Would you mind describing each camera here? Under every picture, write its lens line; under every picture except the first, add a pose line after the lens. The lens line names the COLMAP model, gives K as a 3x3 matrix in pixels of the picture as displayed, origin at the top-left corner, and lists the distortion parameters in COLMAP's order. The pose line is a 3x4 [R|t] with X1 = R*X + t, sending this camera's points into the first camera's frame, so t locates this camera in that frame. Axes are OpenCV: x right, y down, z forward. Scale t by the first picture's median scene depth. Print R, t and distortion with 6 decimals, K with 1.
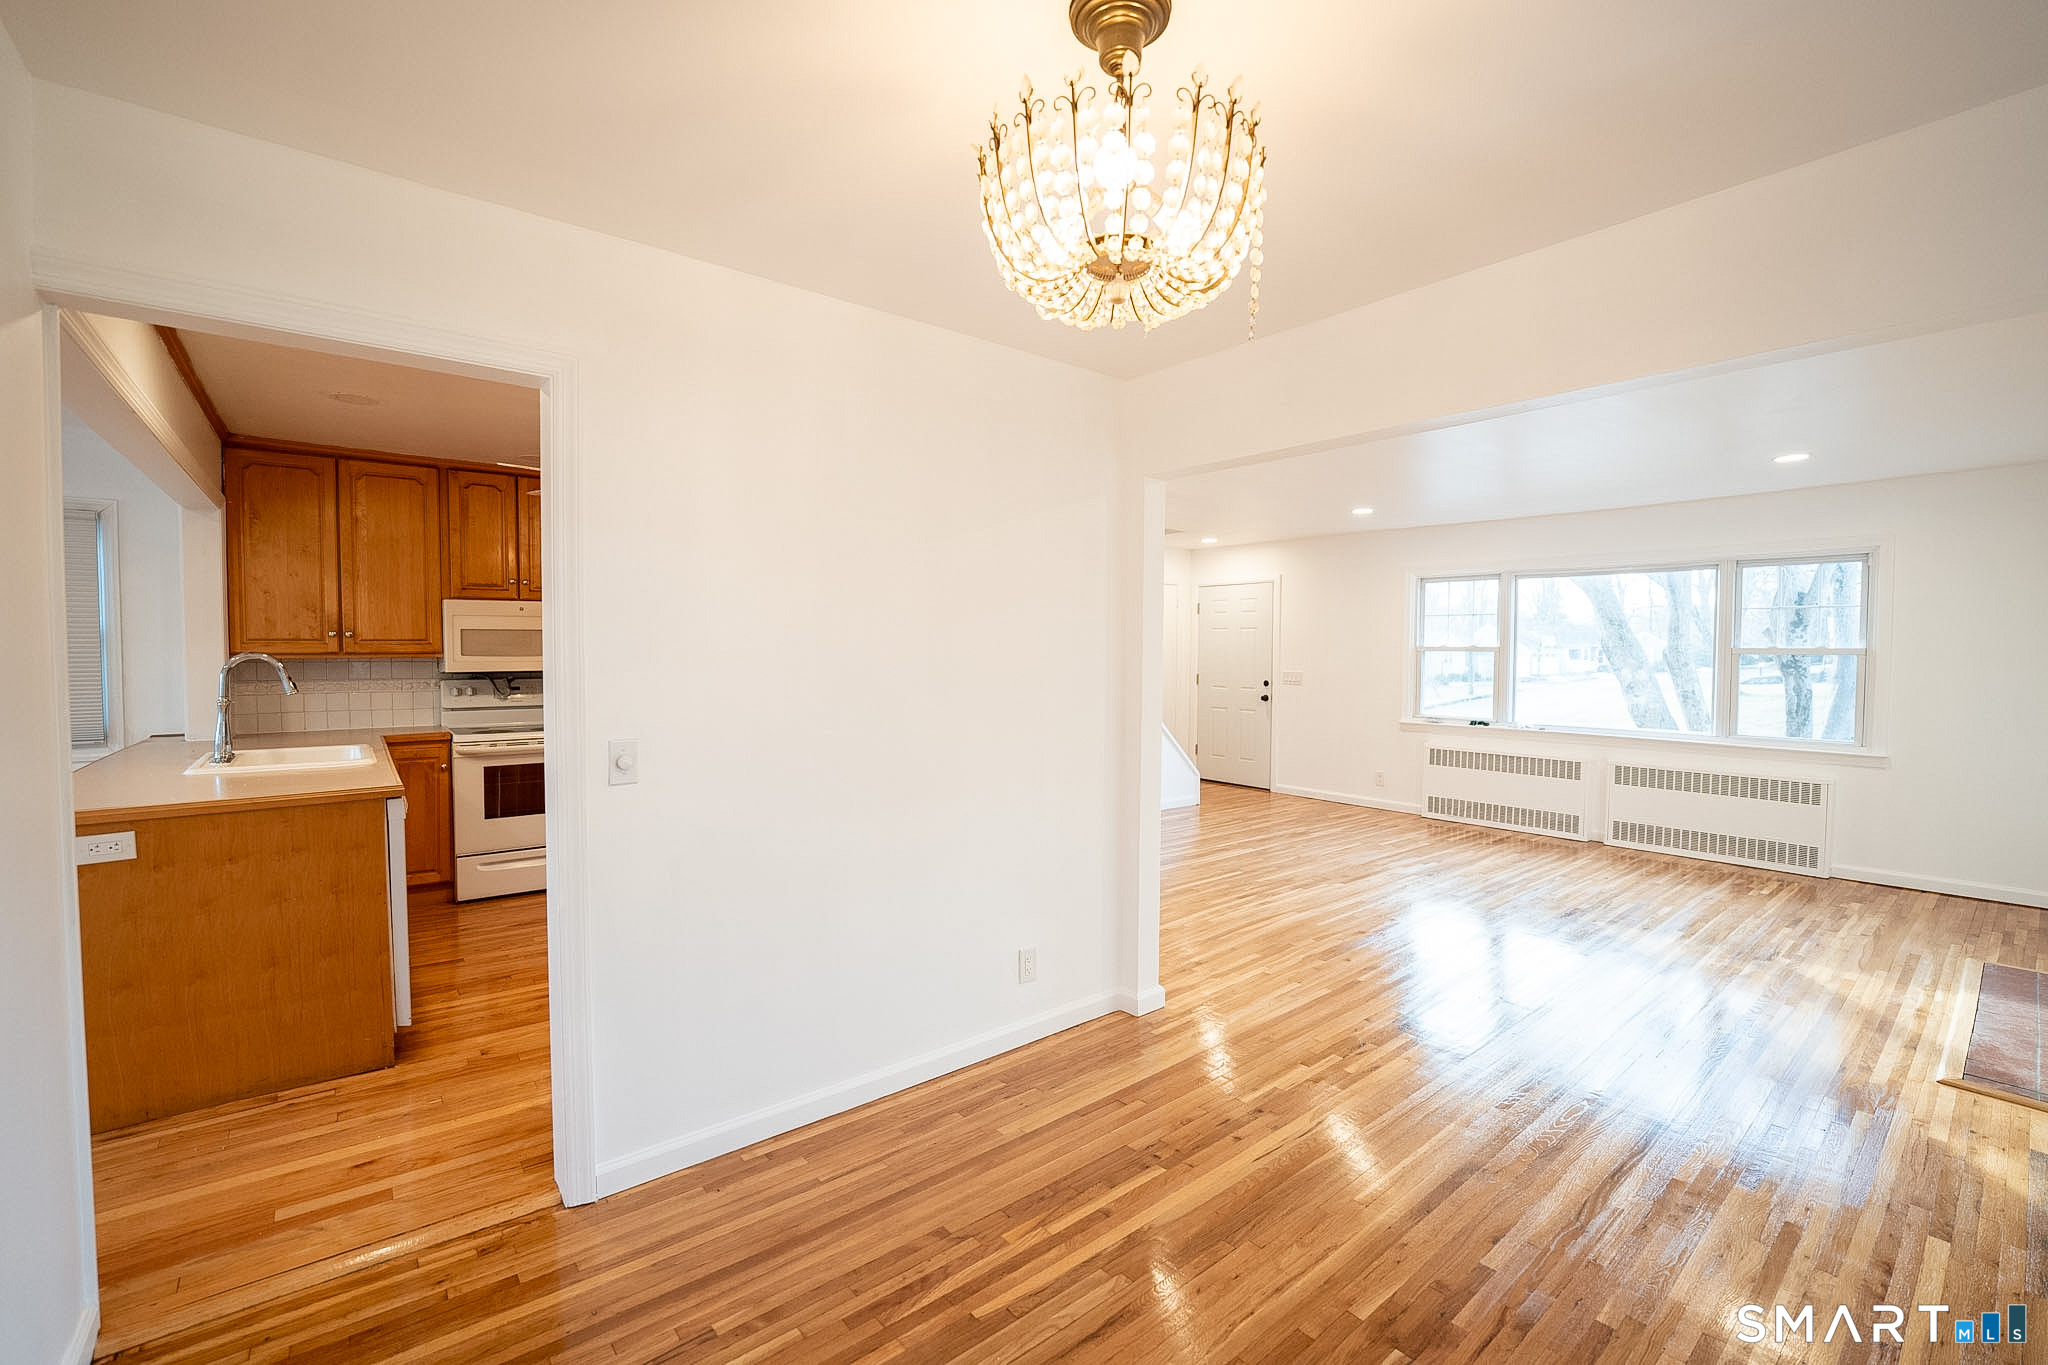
lens RADIAL K [[858.9, 0, 1018.0], [0, 858.9, 688.2], [0, 0, 1]] dist [-0.023335, 0.000576]
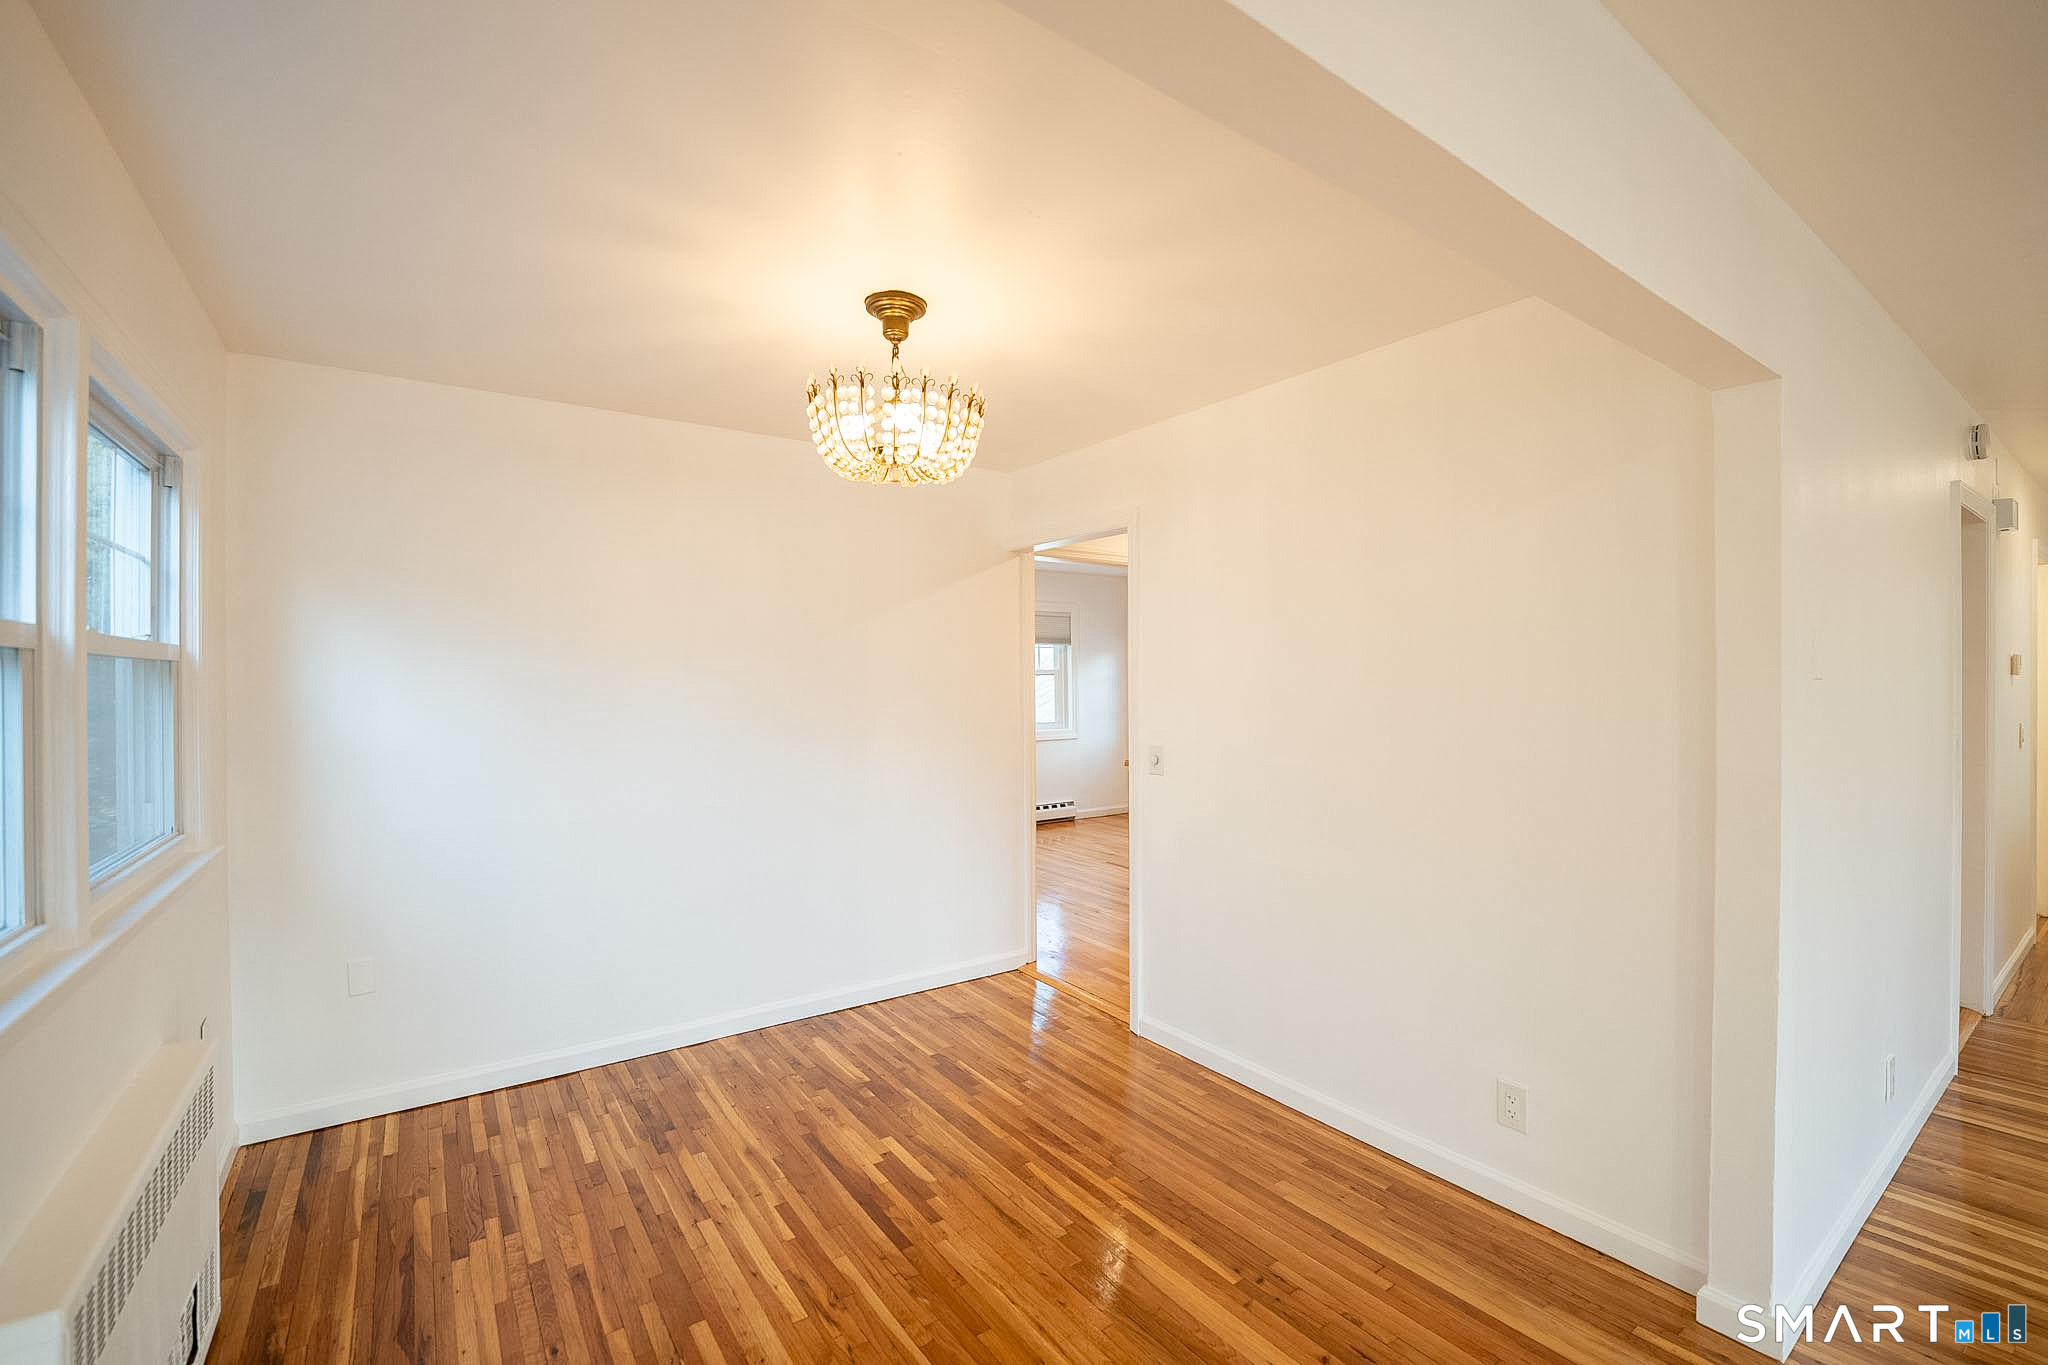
lens RADIAL K [[873.3, 0, 1024.0], [0, 873.3, 682.5], [0, 0, 1]] dist [-0.023575, 0.000020]
pose [[-0.067449, -0.000978, -0.997722, 0.775681], [-0.036784, 0.999322, 0.001508, -0.032043], [0.997044, 0.036802, -0.067439, 0.595697]]
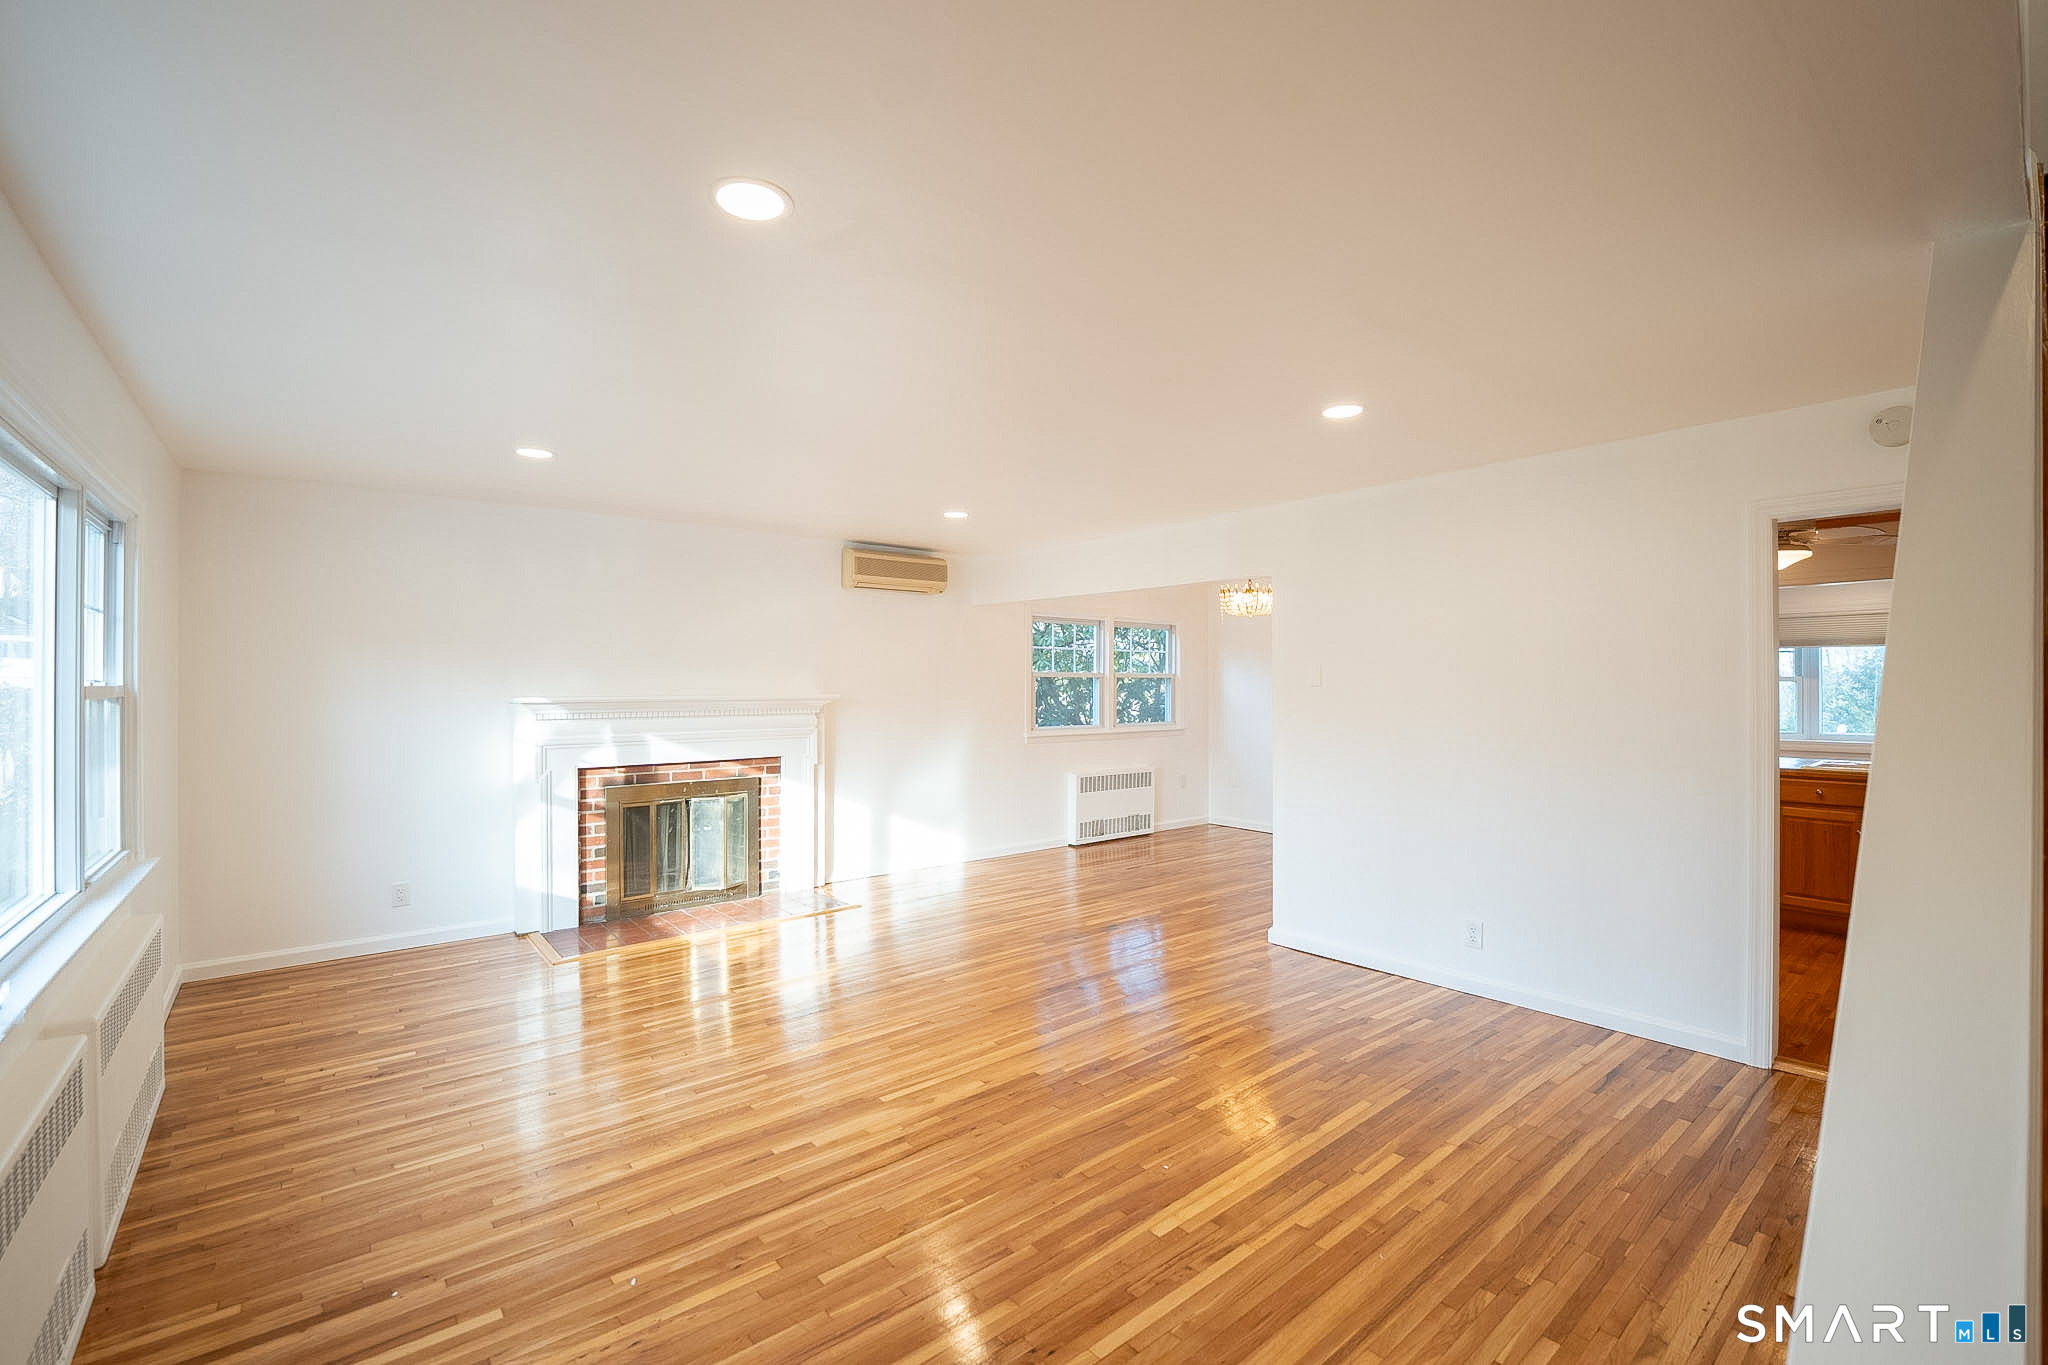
lens RADIAL K [[873.3, 0, 1024.0], [0, 873.3, 682.5], [0, 0, 1]] dist [-0.023575, 0.000020]
pose [[-0.999927, -0.004363, -0.011285, 0.637929], [-0.004857, 0.999016, 0.044077, -0.126152], [0.011081, 0.044129, -0.998964, 2.589097]]
